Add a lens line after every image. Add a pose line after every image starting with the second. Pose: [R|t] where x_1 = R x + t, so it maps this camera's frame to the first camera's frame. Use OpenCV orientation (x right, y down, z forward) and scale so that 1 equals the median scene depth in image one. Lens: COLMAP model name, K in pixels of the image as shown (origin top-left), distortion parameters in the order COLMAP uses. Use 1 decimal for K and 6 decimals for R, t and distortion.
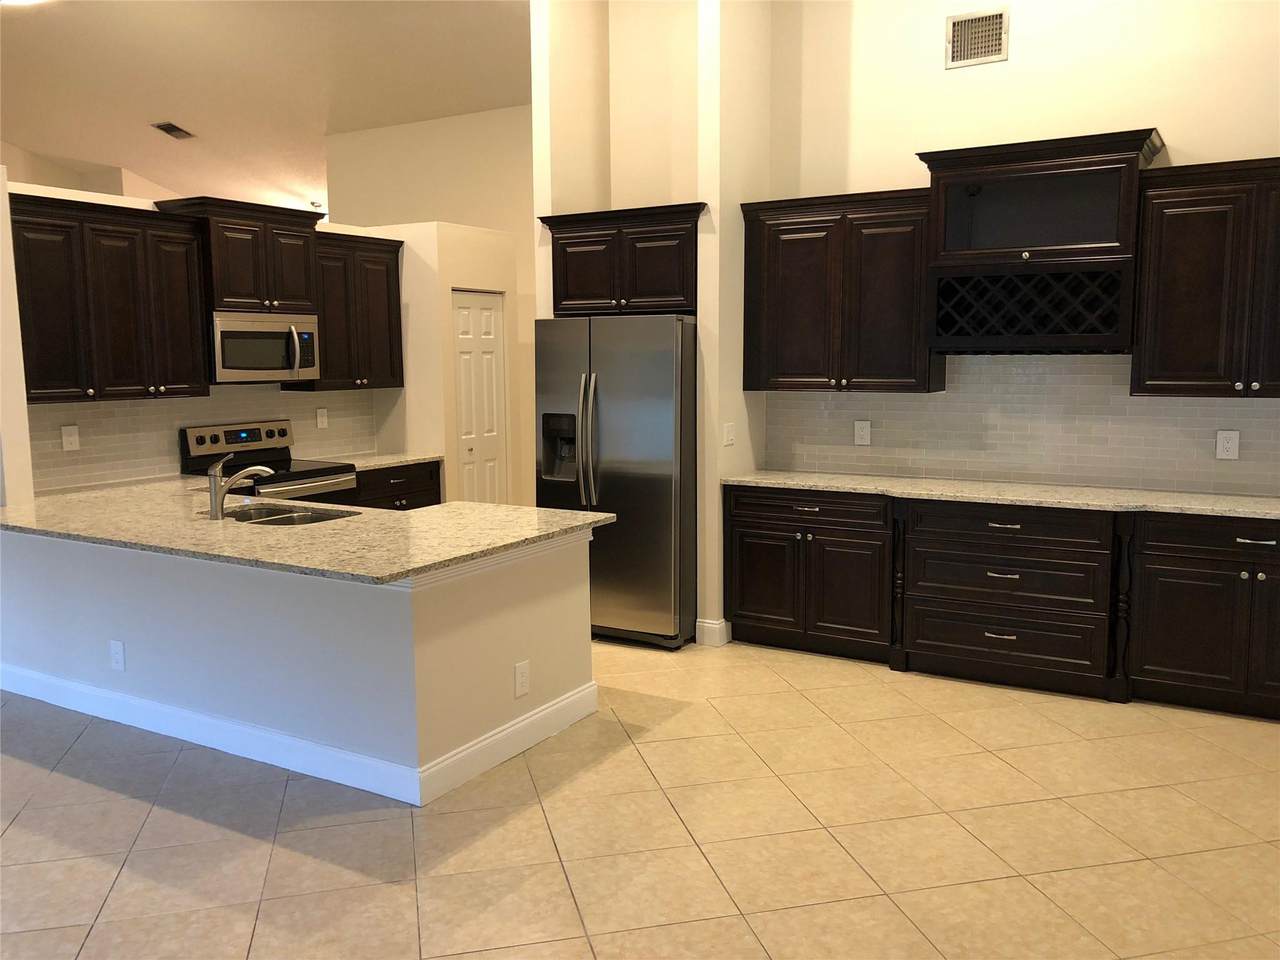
lens RADIAL K [[1041.8, 0, 639.1], [0, 1041.8, 472.2], [0, 0, 1]] dist [0.045585, -0.056401]
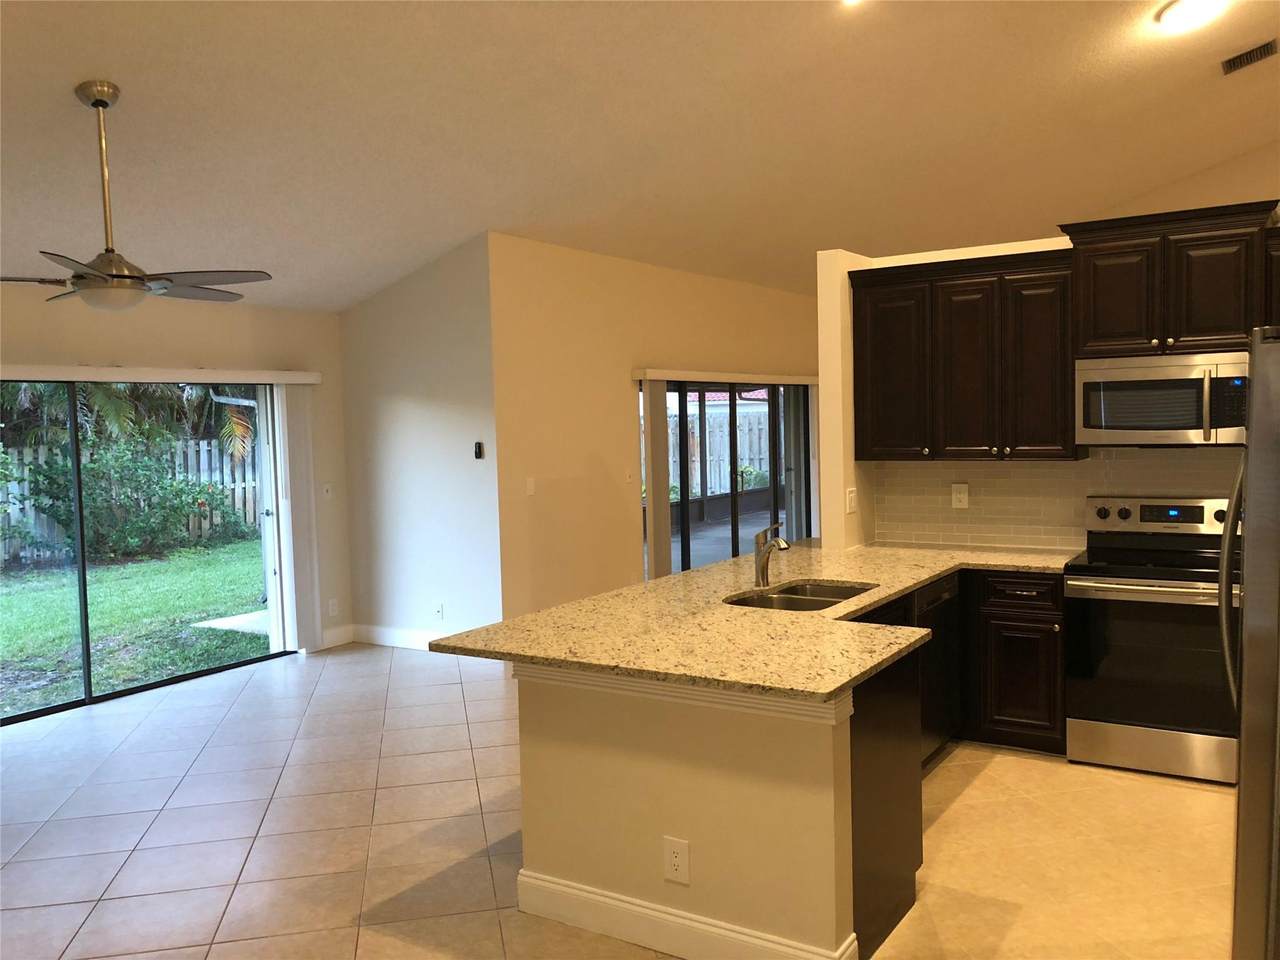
lens RADIAL K [[1041.8, 0, 654.4], [0, 1041.8, 486.0], [0, 0, 1]] dist [0.045585, -0.056401]
pose [[-0.022216, 0.074339, -0.996986, 0.432147], [-0.090022, 0.993032, 0.076050, -0.086298], [0.995692, 0.091440, -0.015369, 0.685407]]
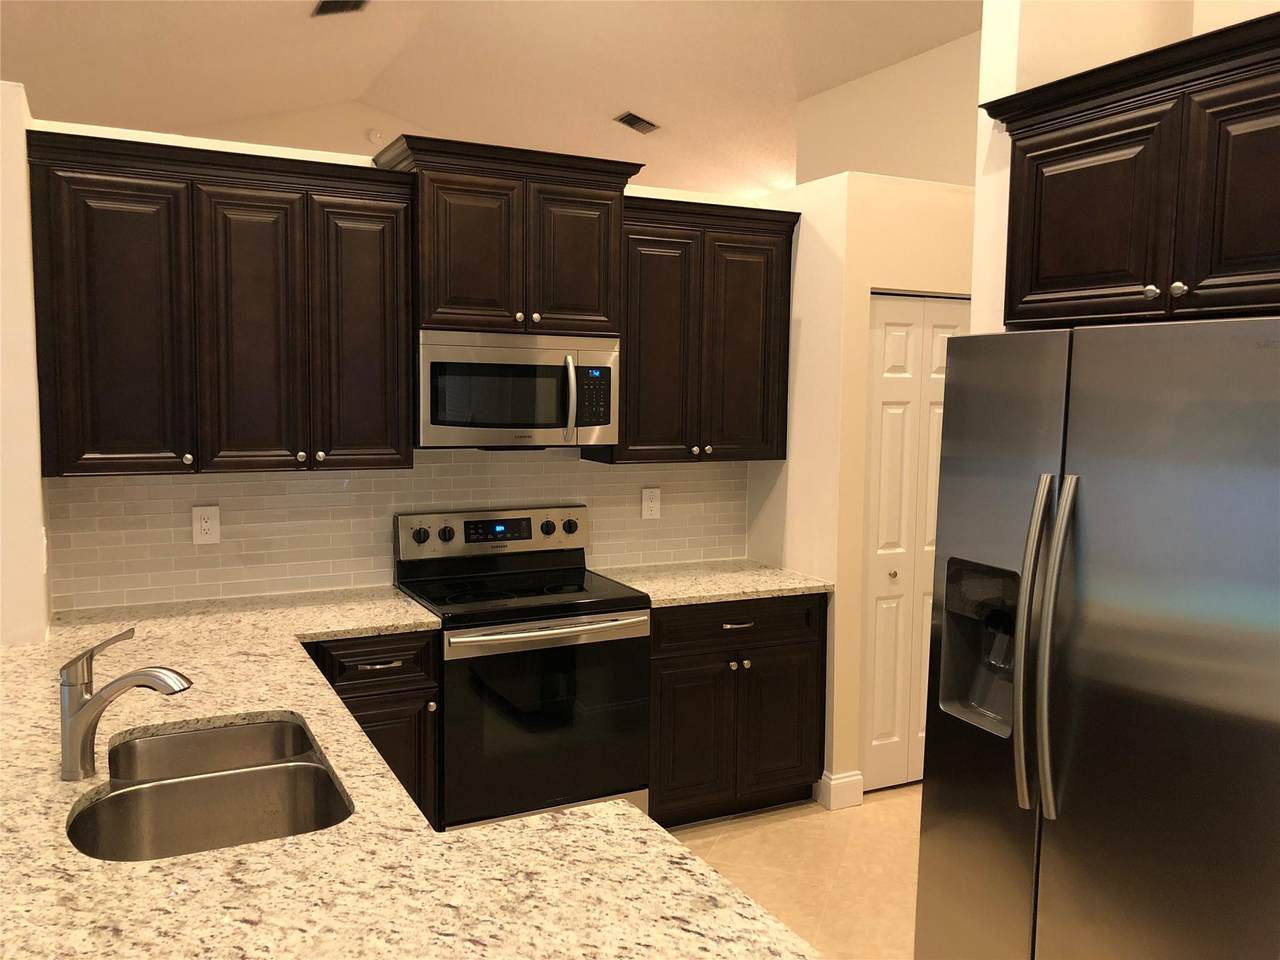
lens RADIAL K [[1041.8, 0, 642.5], [0, 1041.8, 478.6], [0, 0, 1]] dist [0.045585, -0.056401]
pose [[0.845391, 0.064318, -0.530261, 0.025599], [-0.080112, 0.996763, -0.006820, -0.073872], [0.528106, 0.048245, 0.847807, 0.559559]]
